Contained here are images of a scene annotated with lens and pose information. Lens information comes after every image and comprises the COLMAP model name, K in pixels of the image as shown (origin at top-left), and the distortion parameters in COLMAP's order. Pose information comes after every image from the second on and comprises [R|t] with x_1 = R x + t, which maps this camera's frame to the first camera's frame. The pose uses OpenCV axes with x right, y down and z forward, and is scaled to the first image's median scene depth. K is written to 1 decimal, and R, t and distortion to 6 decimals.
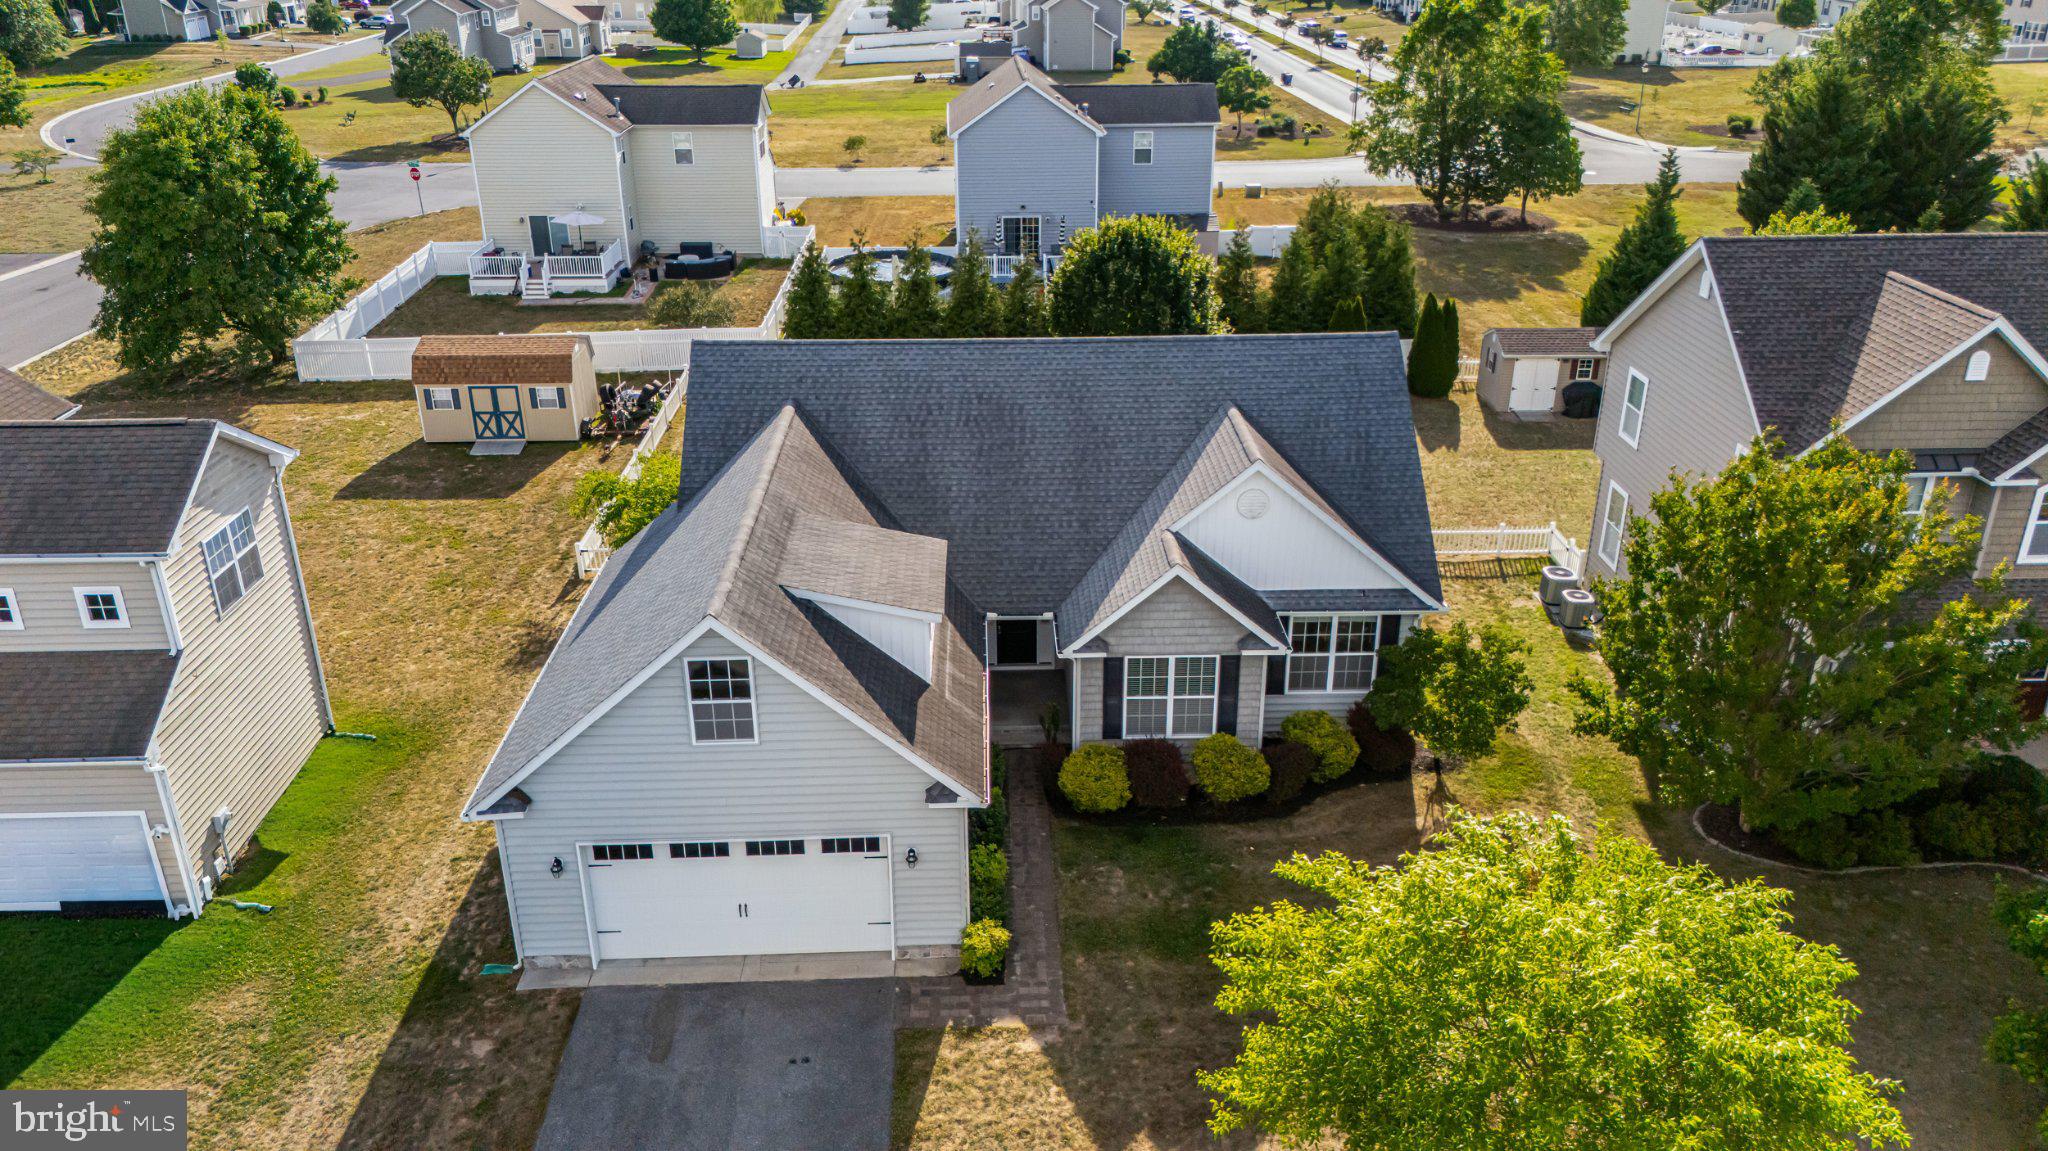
lens RADIAL K [[1506.6, 0, 1029.2], [0, 1506.6, 573.4], [0, 0, 1]] dist [0.065019, -0.062846]
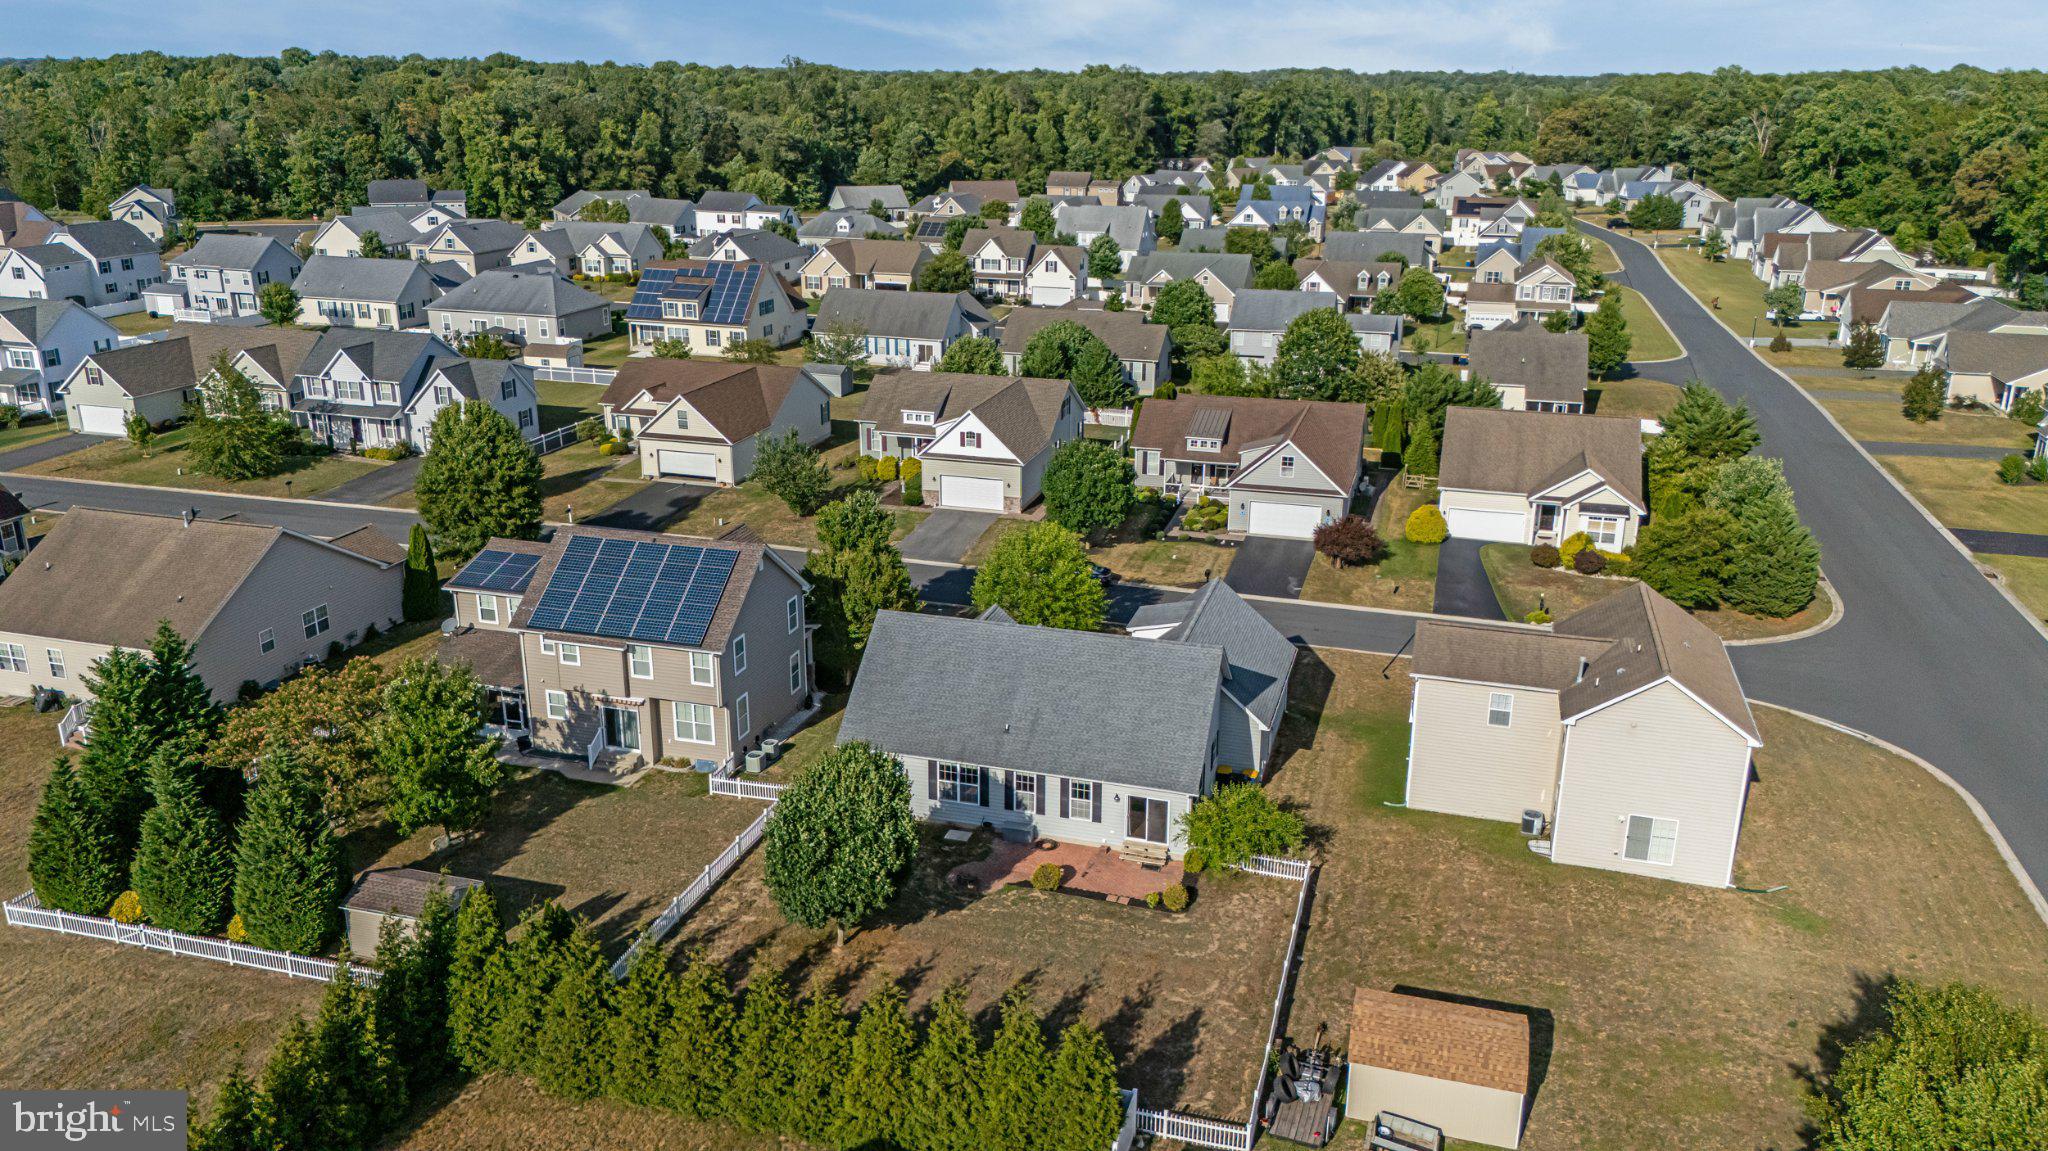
lens RADIAL K [[1506.6, 0, 1029.2], [0, 1506.6, 563.0], [0, 0, 1]] dist [0.065019, -0.062846]
pose [[-0.949978, -0.098260, 0.296456, -0.612800], [0.123840, 0.752895, 0.646384, -1.688529], [-0.286714, 0.650764, -0.703066, 2.641841]]
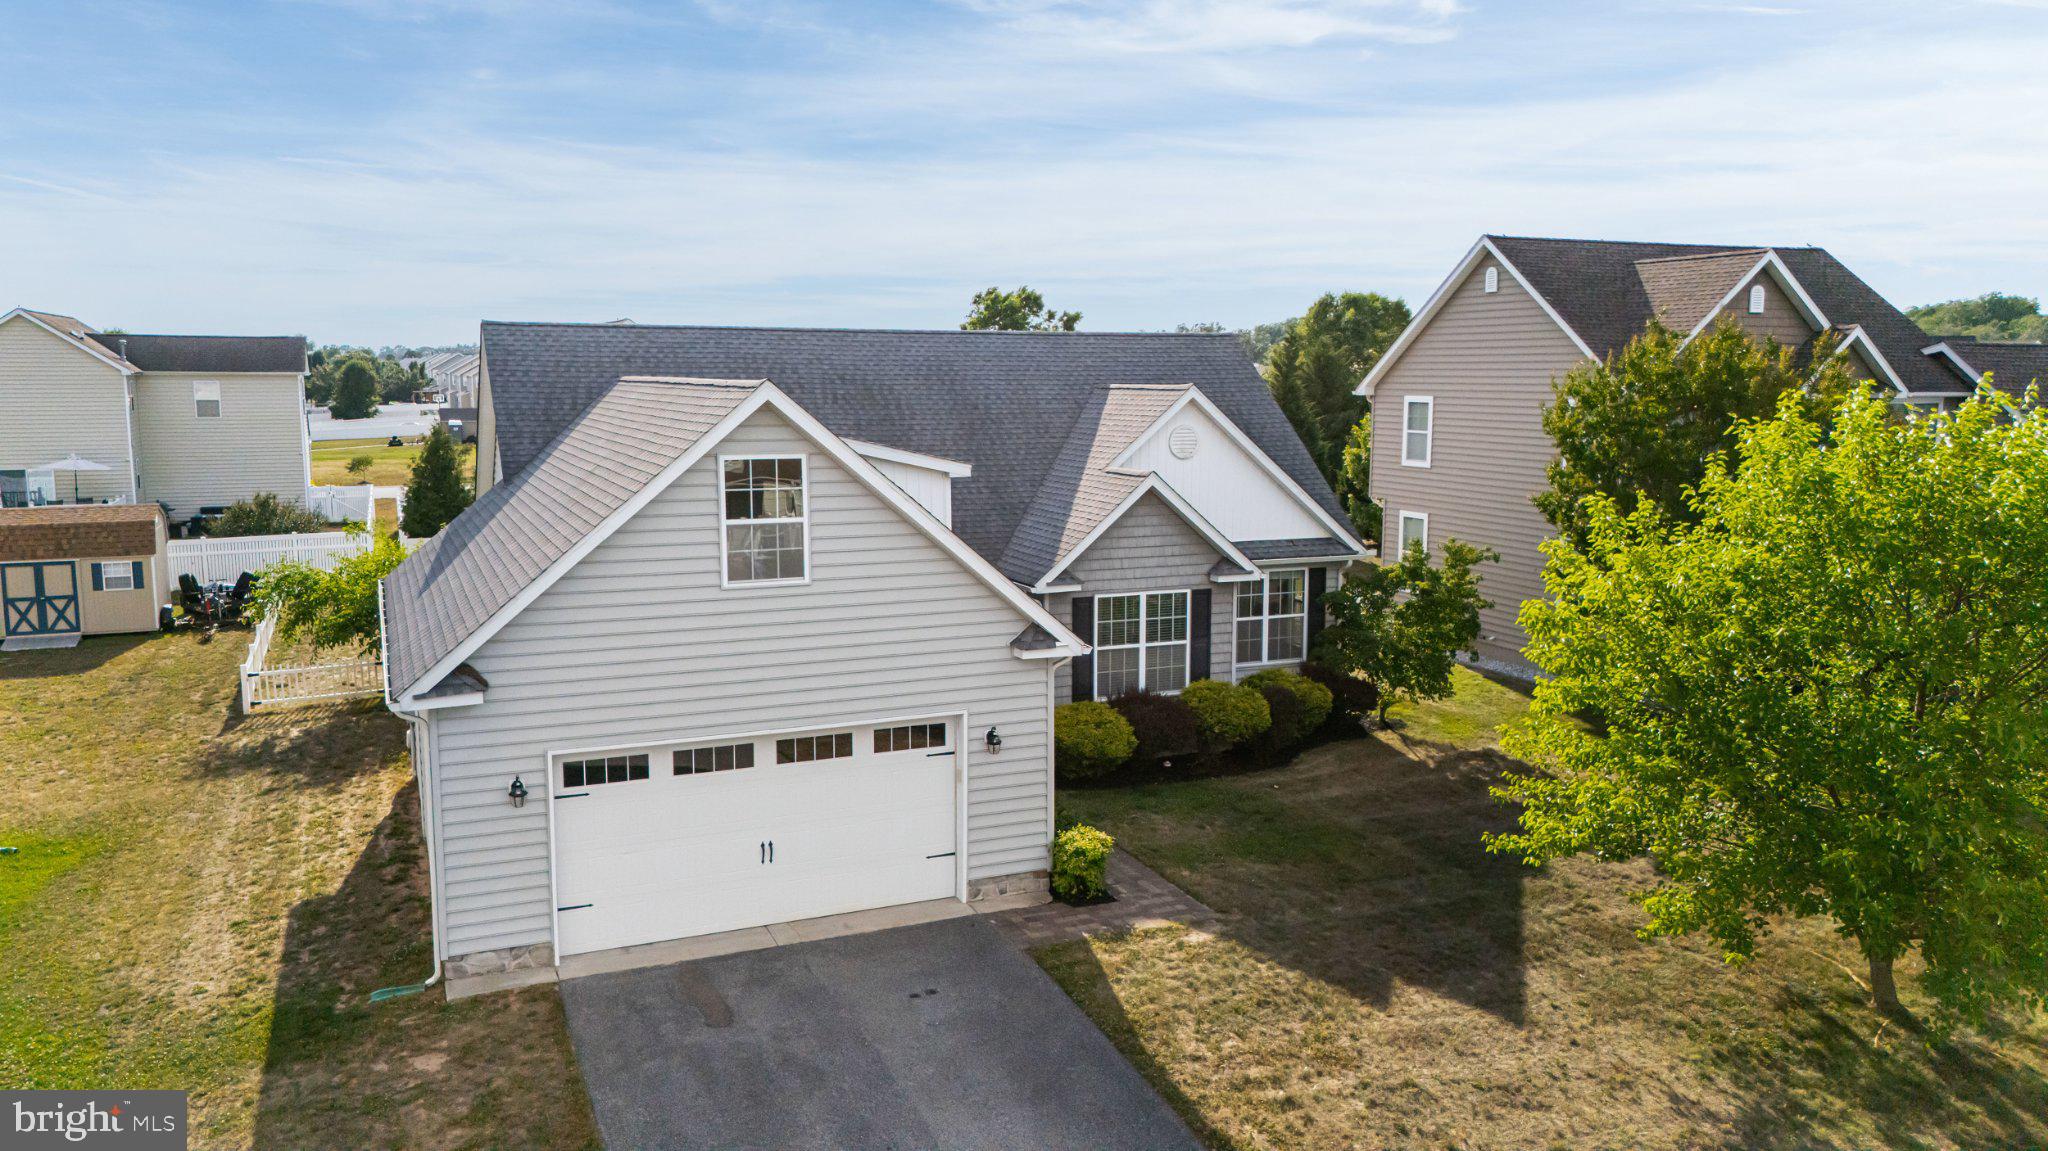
lens RADIAL K [[1506.6, 0, 1030.9], [0, 1506.6, 574.3], [0, 0, 1]] dist [0.065019, -0.062846]
pose [[0.929429, -0.043494, 0.366428, -0.286415], [0.144860, 0.956316, -0.253919, 0.257208], [-0.339378, 0.289081, 0.895129, 0.229330]]
